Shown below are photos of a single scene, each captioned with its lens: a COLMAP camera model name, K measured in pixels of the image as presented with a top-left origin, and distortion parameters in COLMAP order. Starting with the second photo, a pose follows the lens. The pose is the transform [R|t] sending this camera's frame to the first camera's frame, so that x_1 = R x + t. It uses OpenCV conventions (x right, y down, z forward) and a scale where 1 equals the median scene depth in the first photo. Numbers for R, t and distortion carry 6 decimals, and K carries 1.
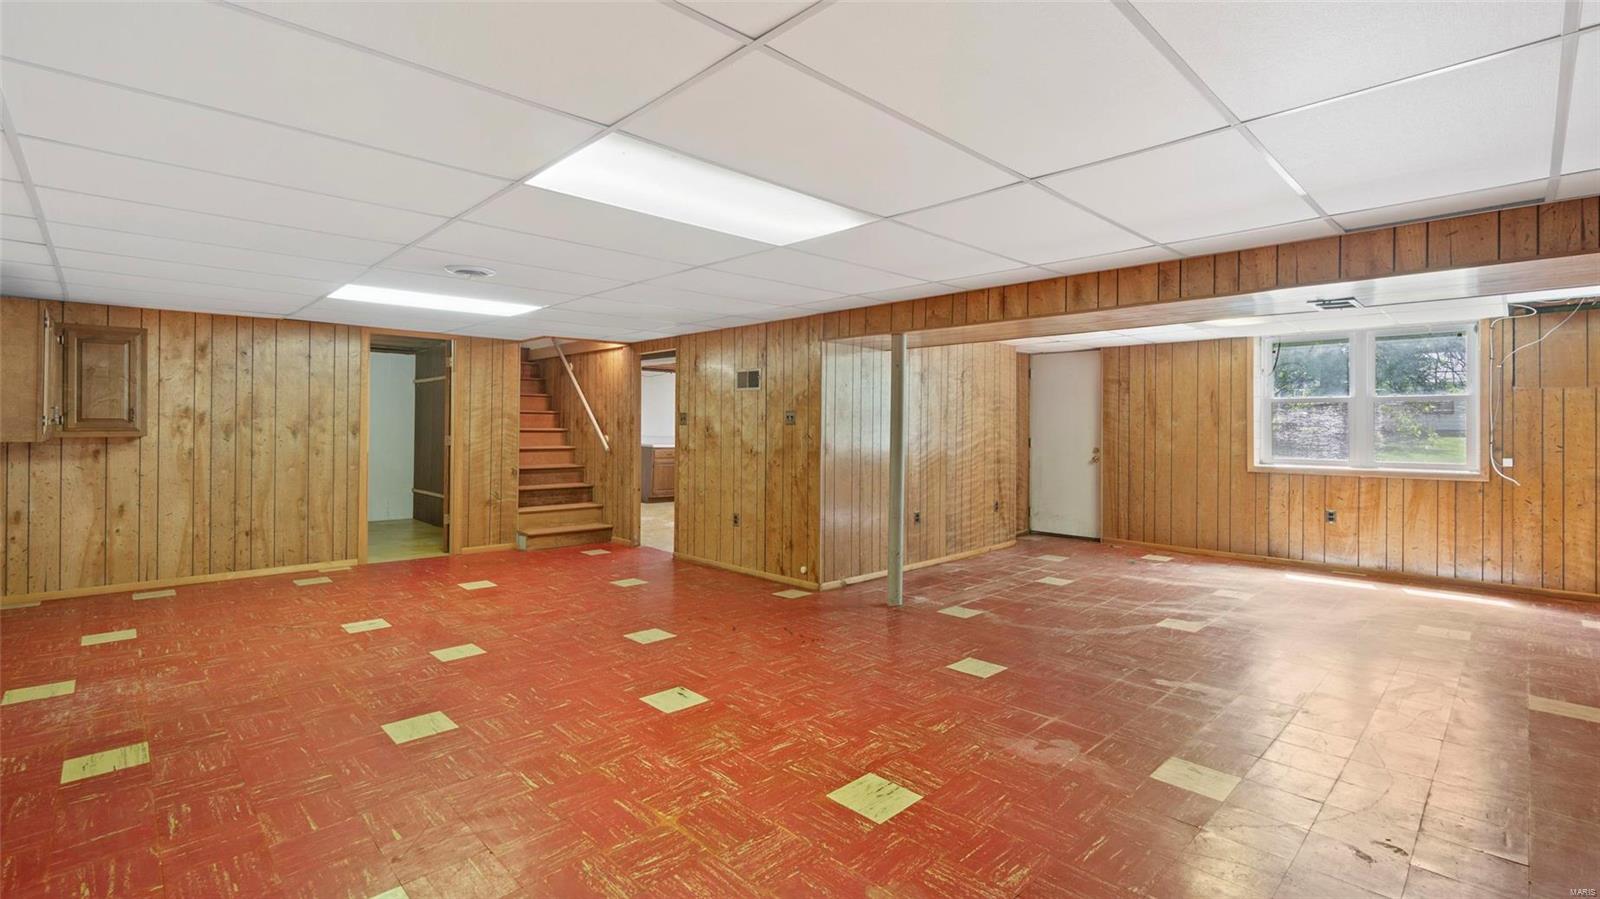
lens RADIAL K [[707.7, 0, 774.4], [0, 707.7, 422.9], [0, 0, 1]] dist [0.000093, 0.000672]
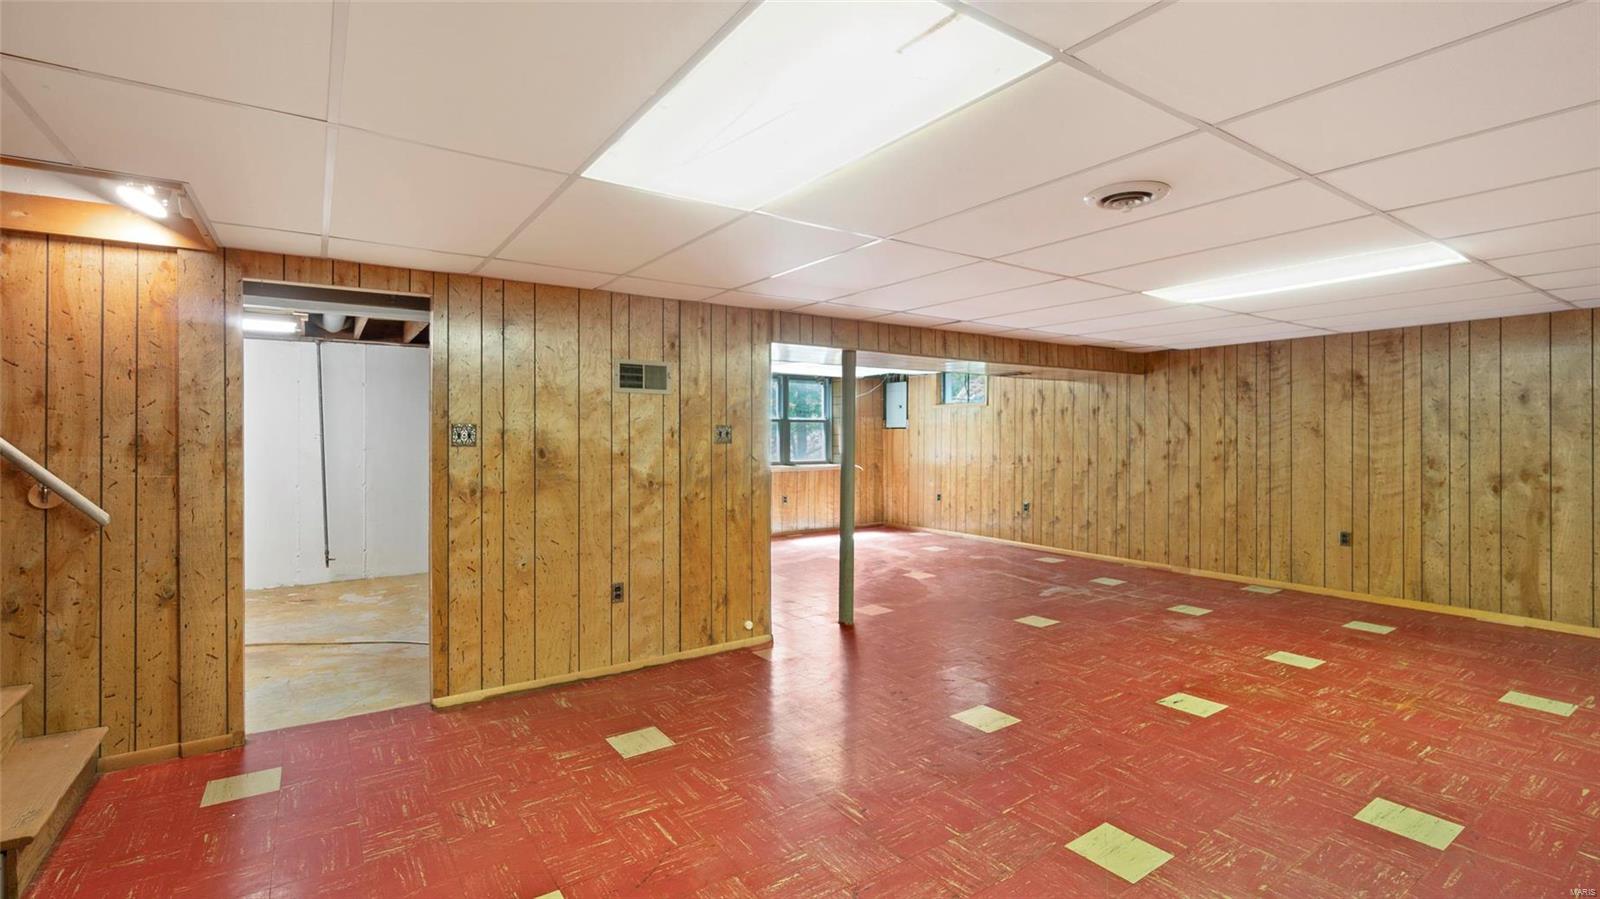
lens RADIAL K [[707.7, 0, 797.7], [0, 707.7, 440.4], [0, 0, 1]] dist [0.000093, 0.000672]
pose [[0.148155, -0.010177, 0.988912, -1.122386], [-0.001537, 0.999943, 0.010521, -0.014283], [-0.988963, -0.003079, 0.148131, 1.256790]]
